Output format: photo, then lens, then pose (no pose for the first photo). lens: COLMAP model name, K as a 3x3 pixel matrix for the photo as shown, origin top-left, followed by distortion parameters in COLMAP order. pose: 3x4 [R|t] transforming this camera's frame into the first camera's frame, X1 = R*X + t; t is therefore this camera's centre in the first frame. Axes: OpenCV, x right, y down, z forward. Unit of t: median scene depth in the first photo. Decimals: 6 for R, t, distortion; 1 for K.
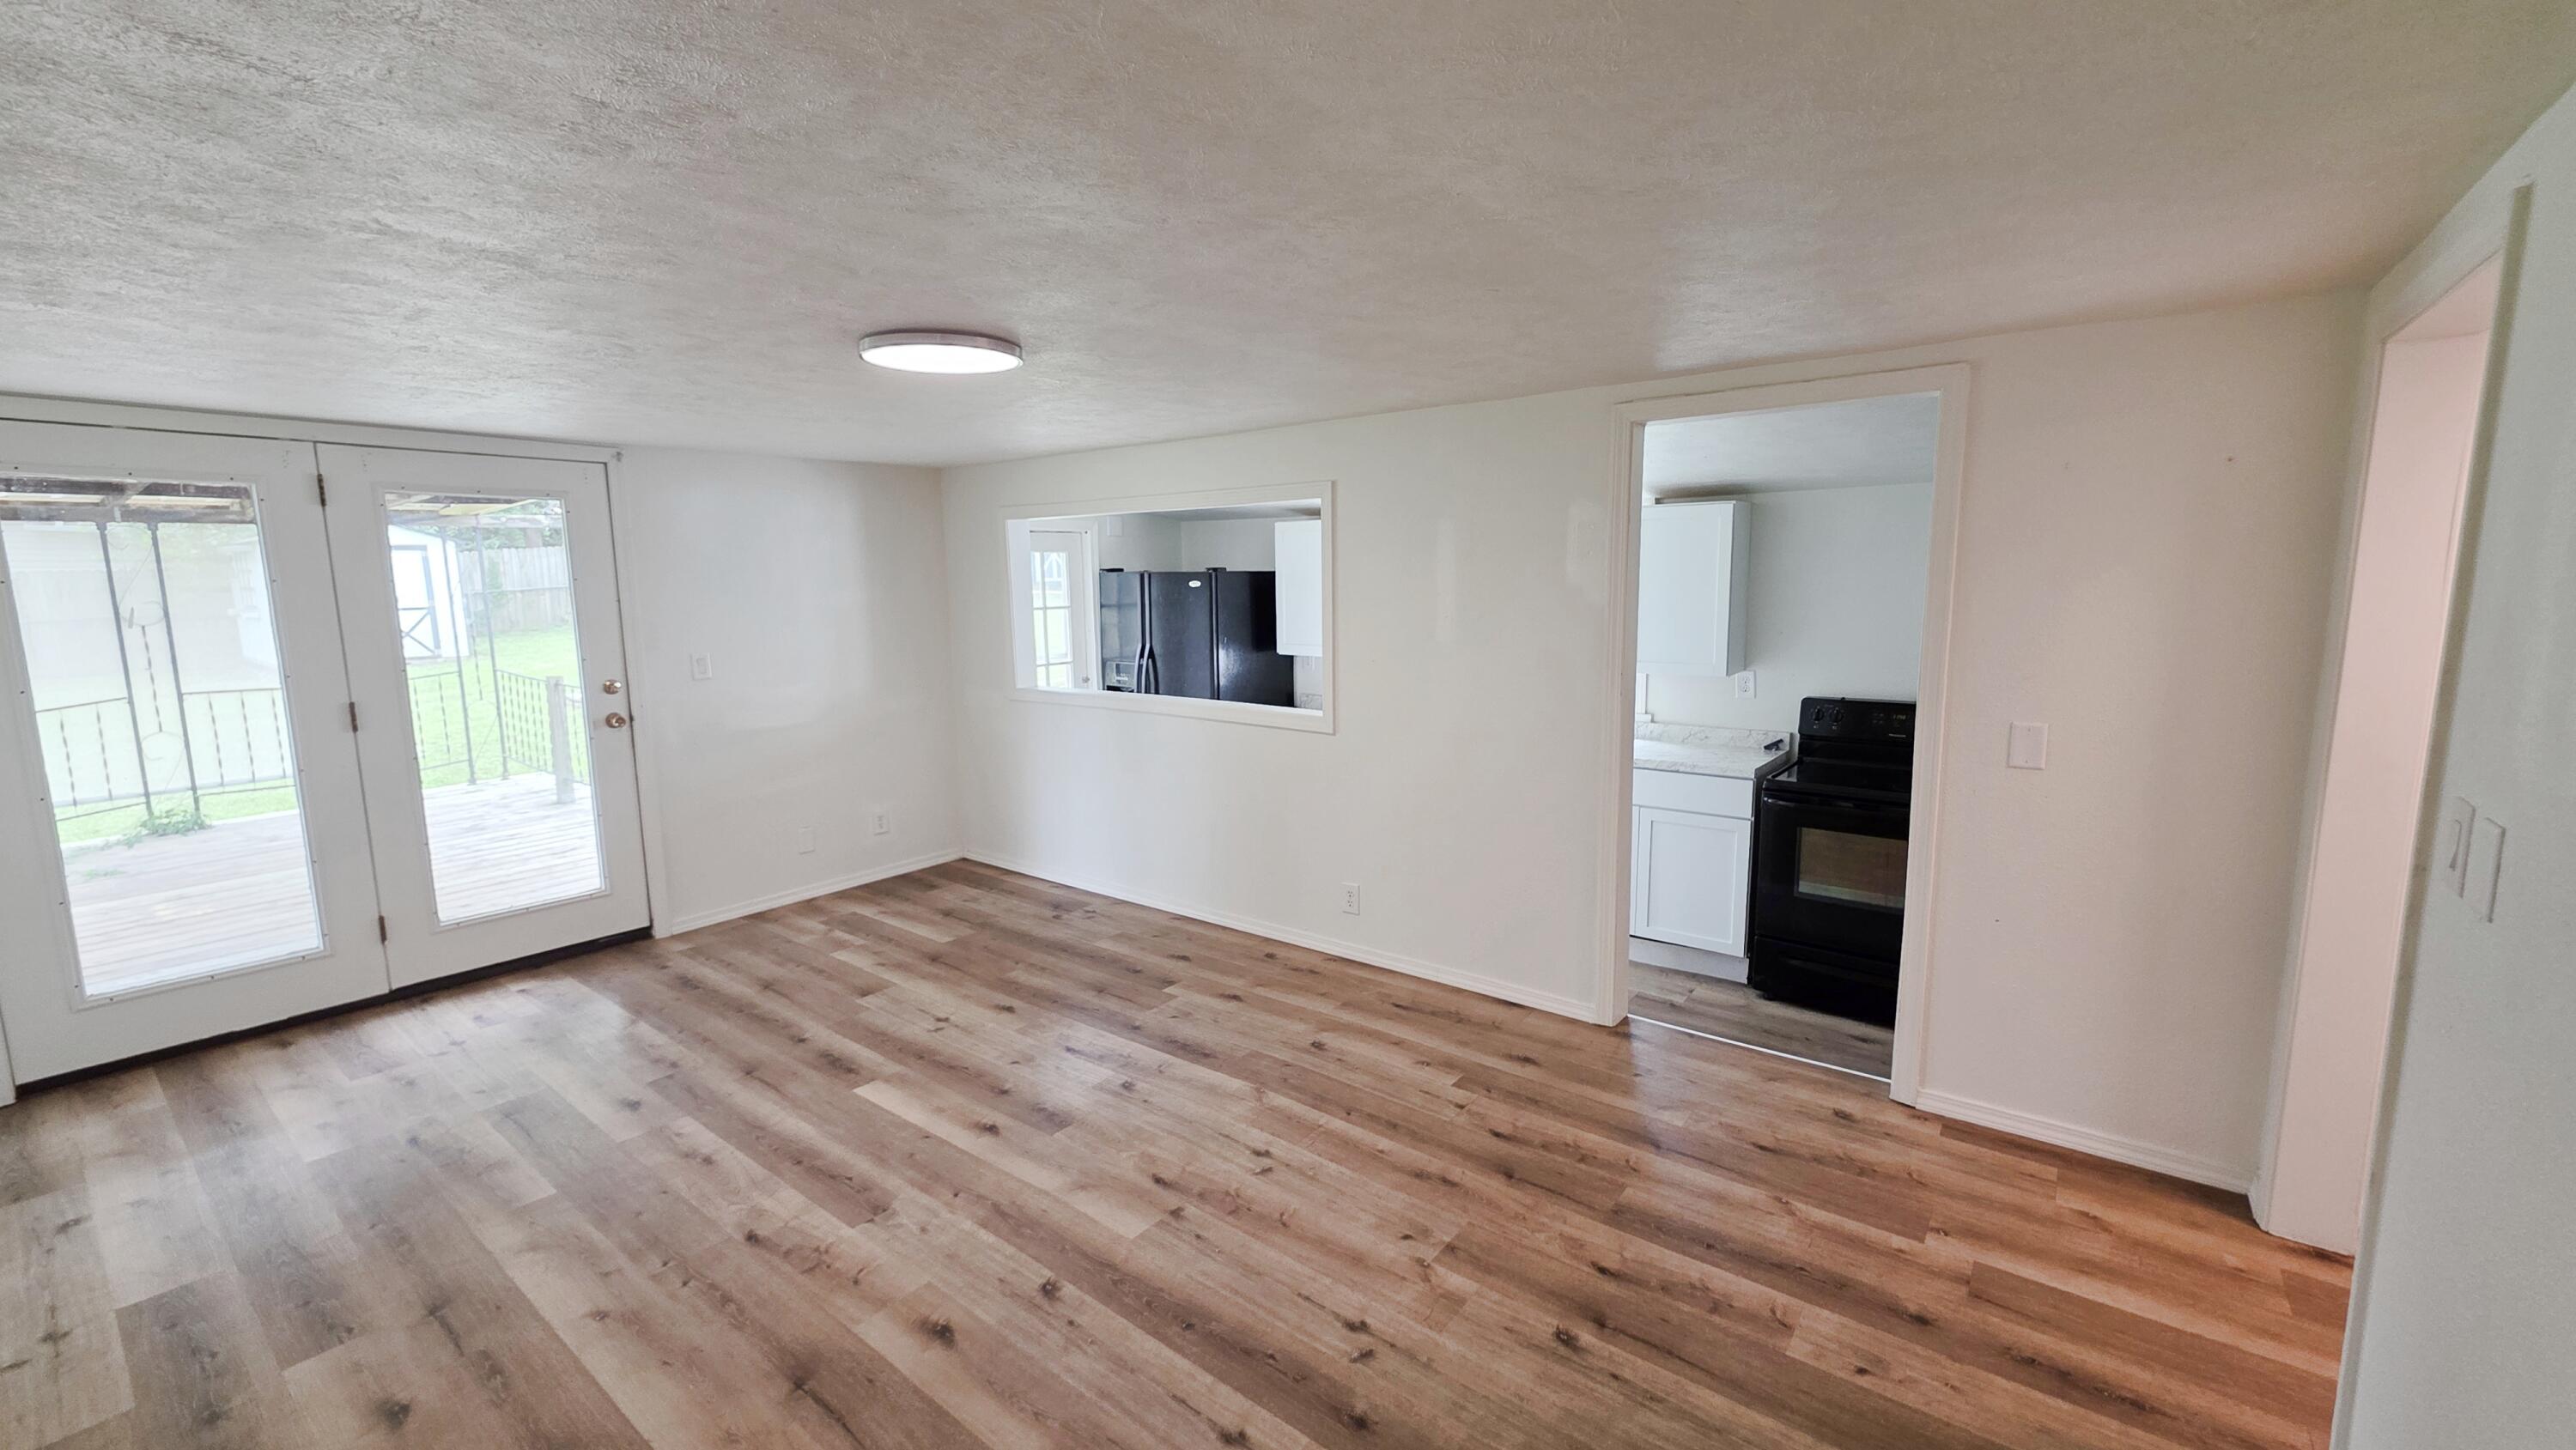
lens RADIAL K [[1023.0, 0, 1286.3], [0, 1023.0, 716.9], [0, 0, 1]] dist [0.008226, -0.000005]
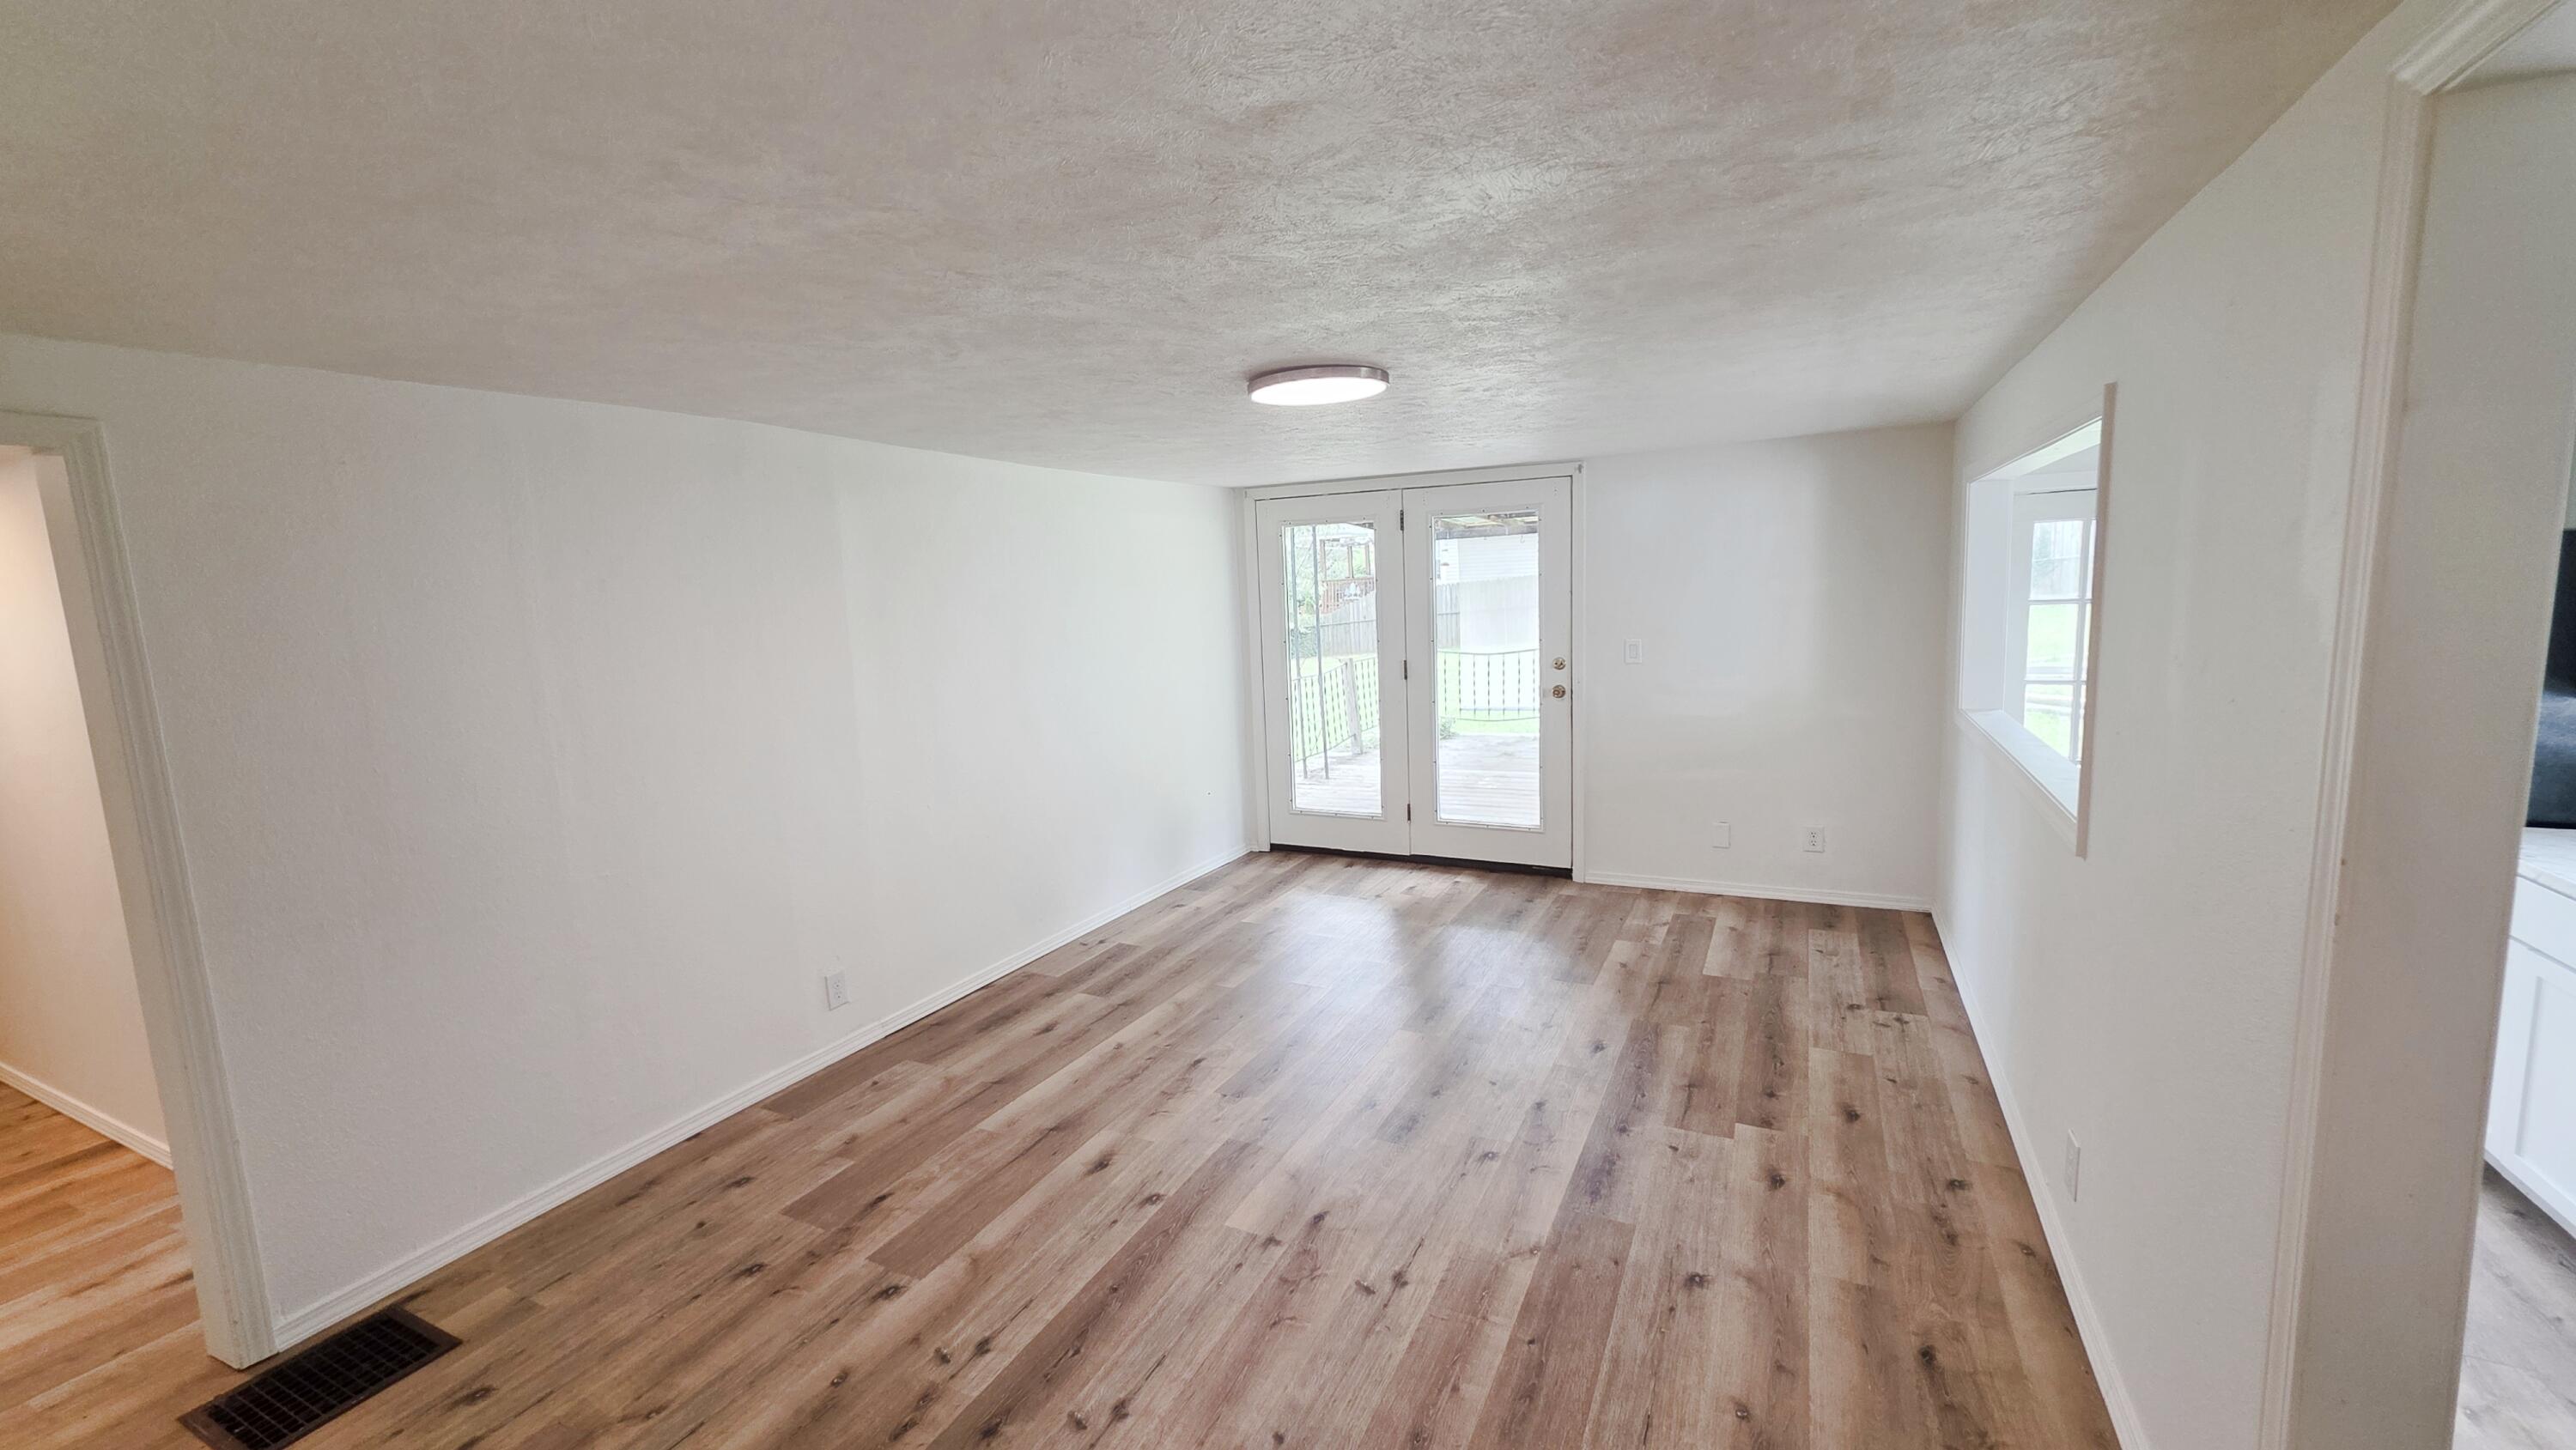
lens RADIAL K [[1023.0, 0, 1286.3], [0, 1023.0, 716.9], [0, 0, 1]] dist [0.008226, -0.000005]
pose [[0.202133, 0.132284, -0.970383, 0.499860], [-0.097447, 0.988635, 0.114473, -0.082095], [0.974498, 0.071422, 0.212727, 0.489898]]
